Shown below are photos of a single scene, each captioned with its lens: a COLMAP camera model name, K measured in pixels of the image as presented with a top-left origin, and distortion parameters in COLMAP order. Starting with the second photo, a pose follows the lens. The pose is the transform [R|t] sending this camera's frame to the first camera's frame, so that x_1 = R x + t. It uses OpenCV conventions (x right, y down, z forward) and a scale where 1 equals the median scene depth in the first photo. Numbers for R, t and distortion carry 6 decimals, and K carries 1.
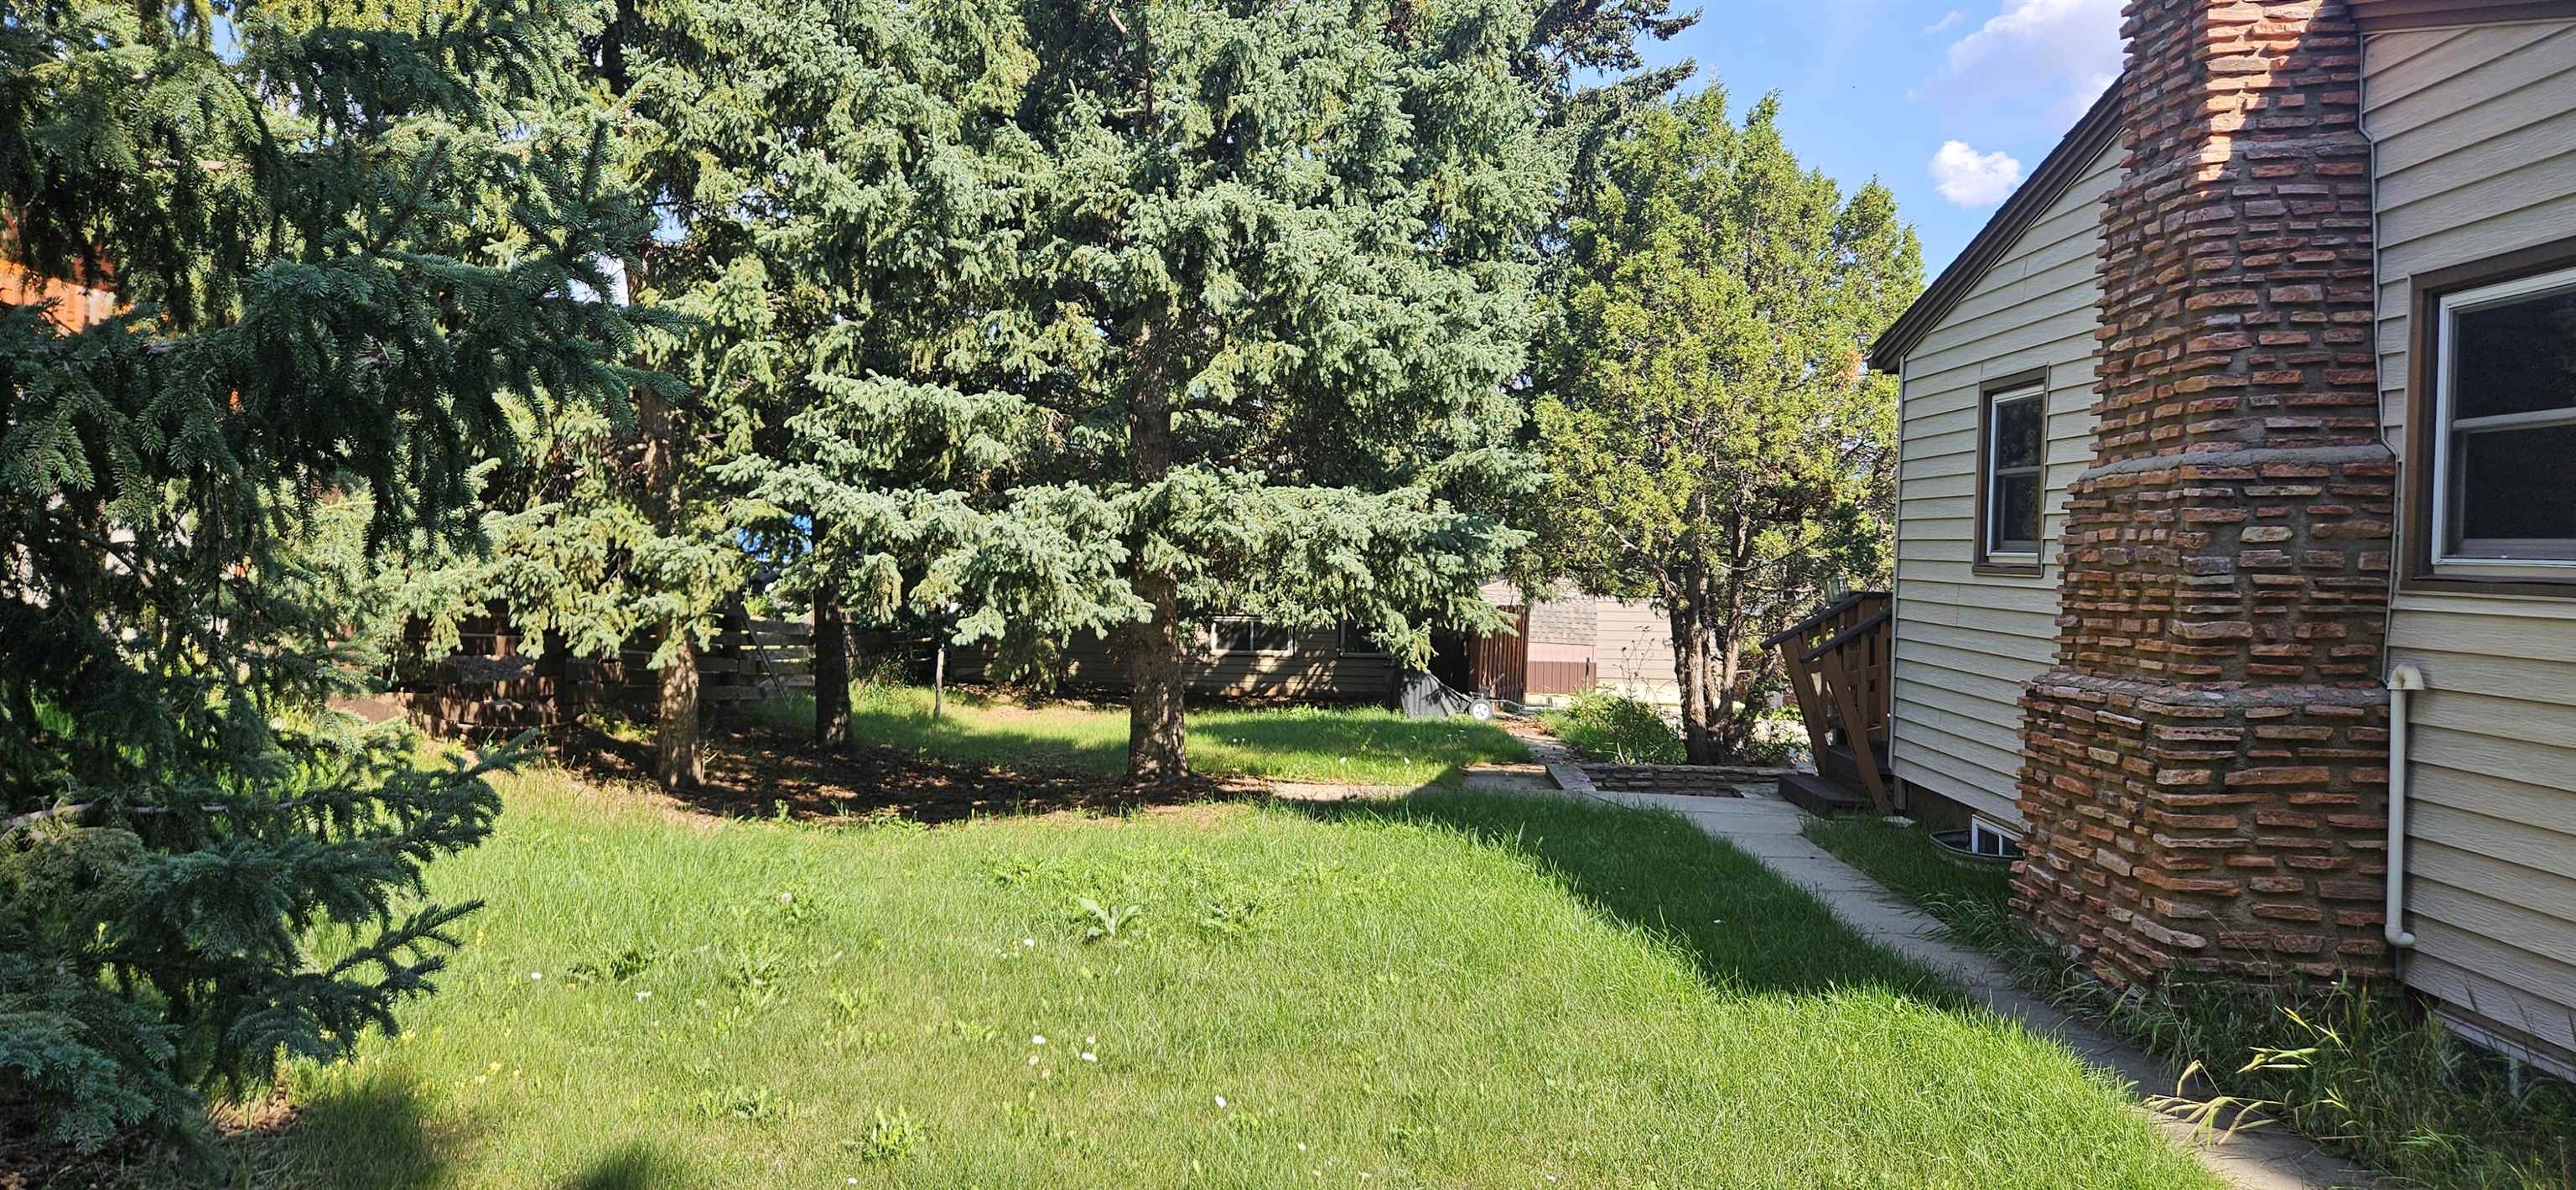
lens RADIAL K [[1721.2, 0, 1270.3], [0, 1721.2, 583.4], [0, 0, 1]] dist [0.079328, -0.059046]
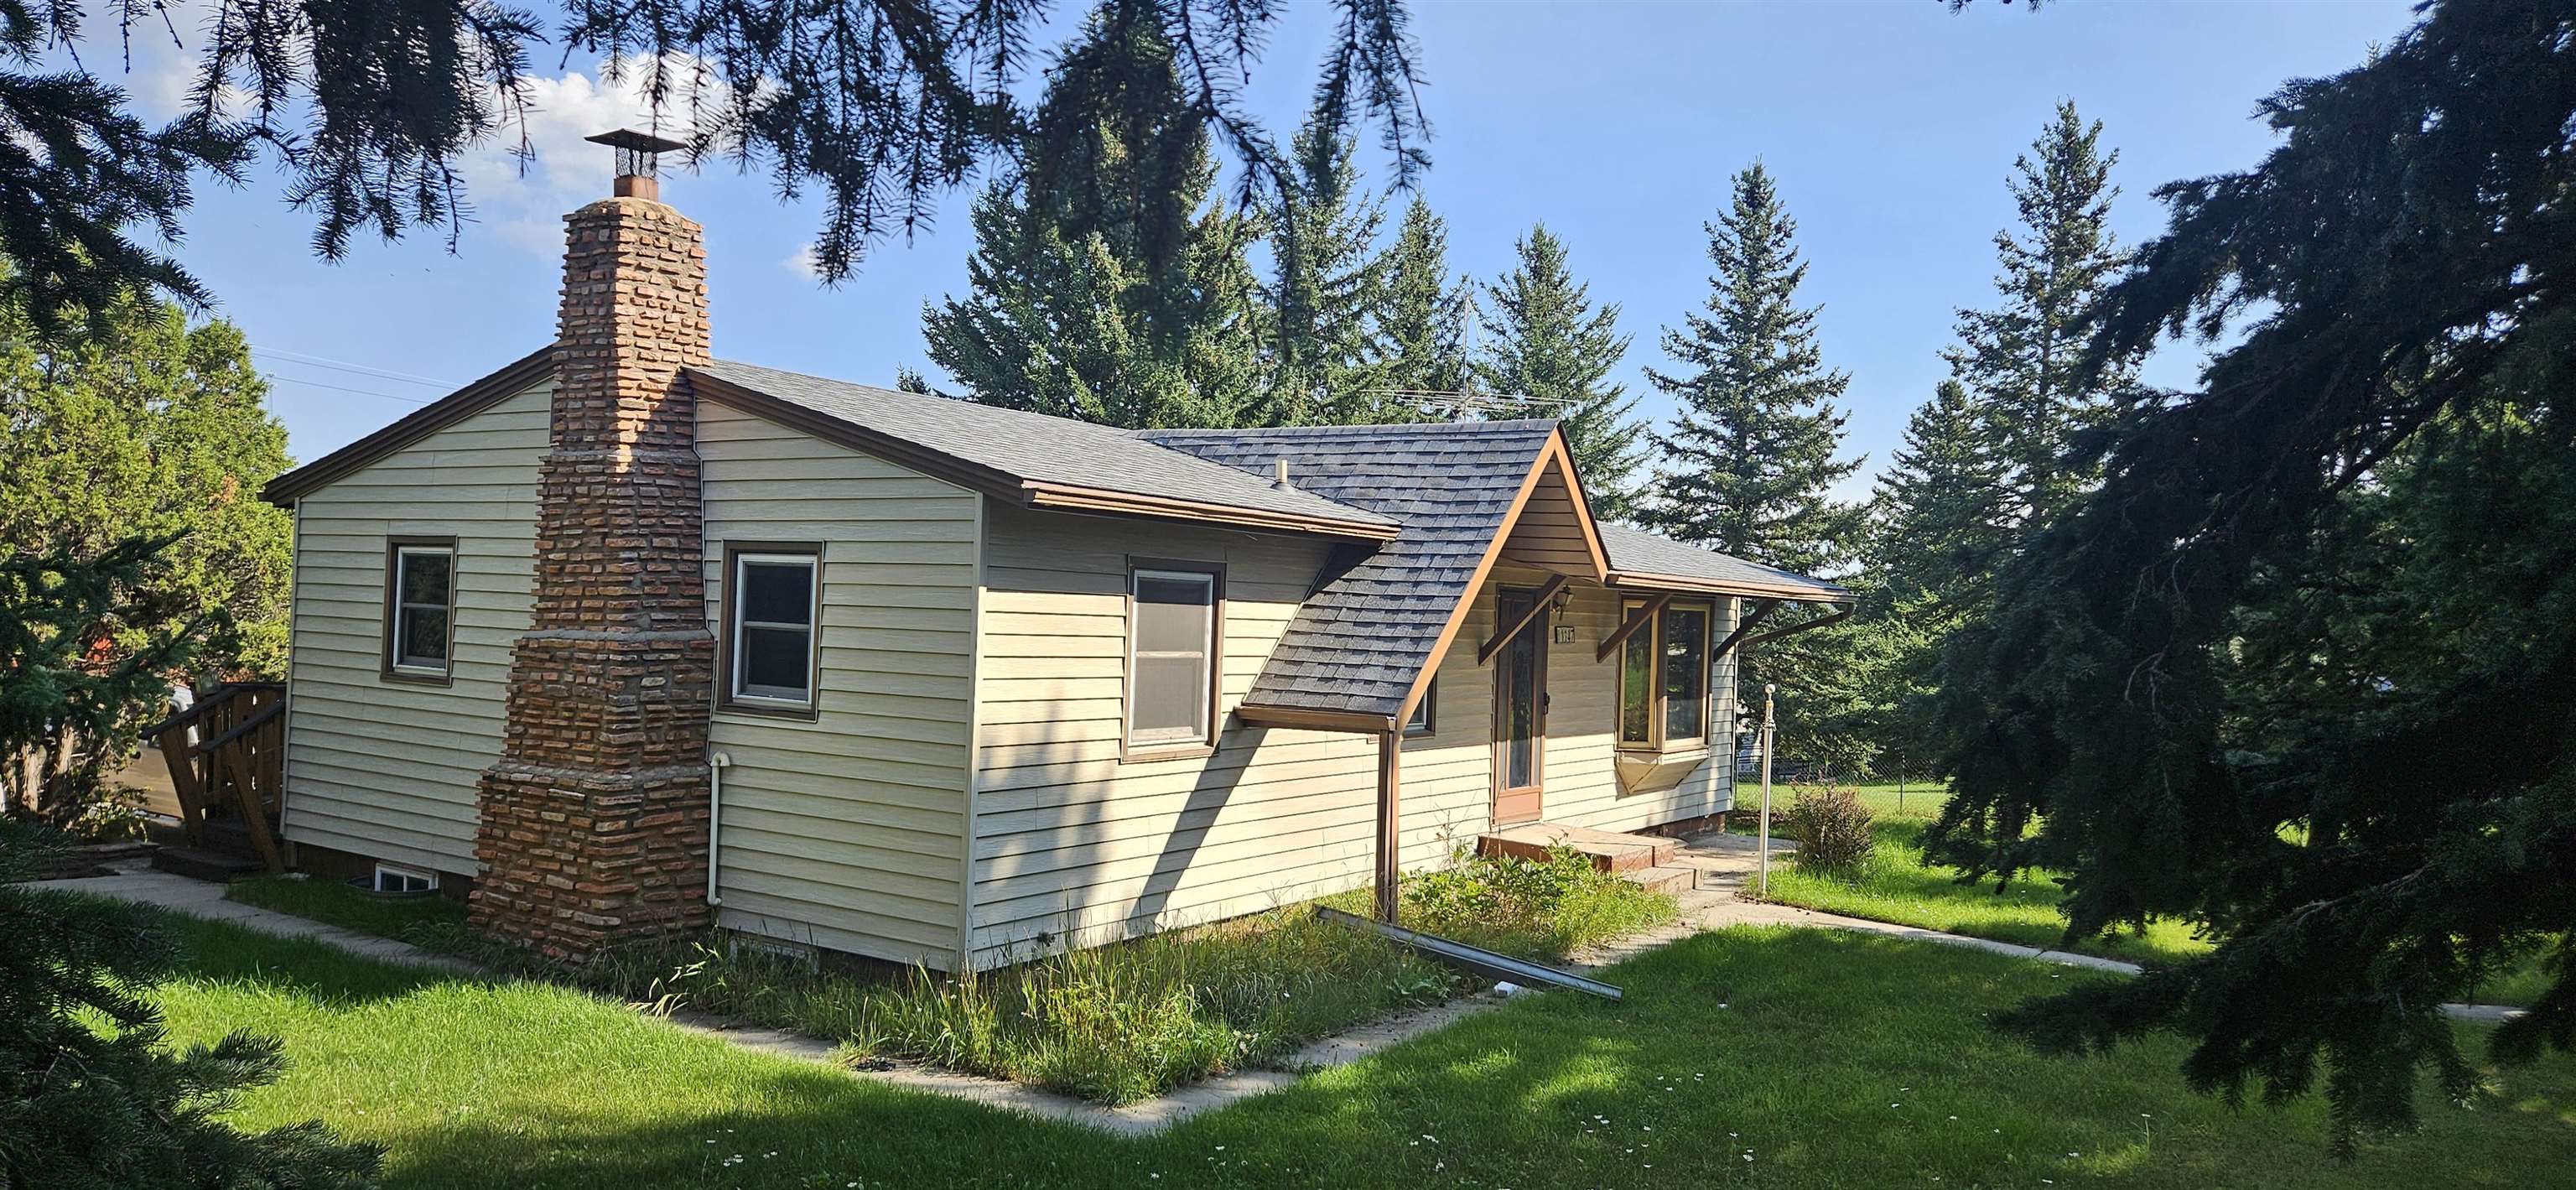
lens RADIAL K [[1721.2, 0, 1287.0], [0, 1721.2, 581.7], [0, 0, 1]] dist [0.079328, -0.059046]
pose [[0.536190, 0.017183, 0.843922, -0.541123], [-0.010045, 0.999852, -0.013976, -0.106302], [-0.844037, -0.000983, 0.536284, -0.449834]]
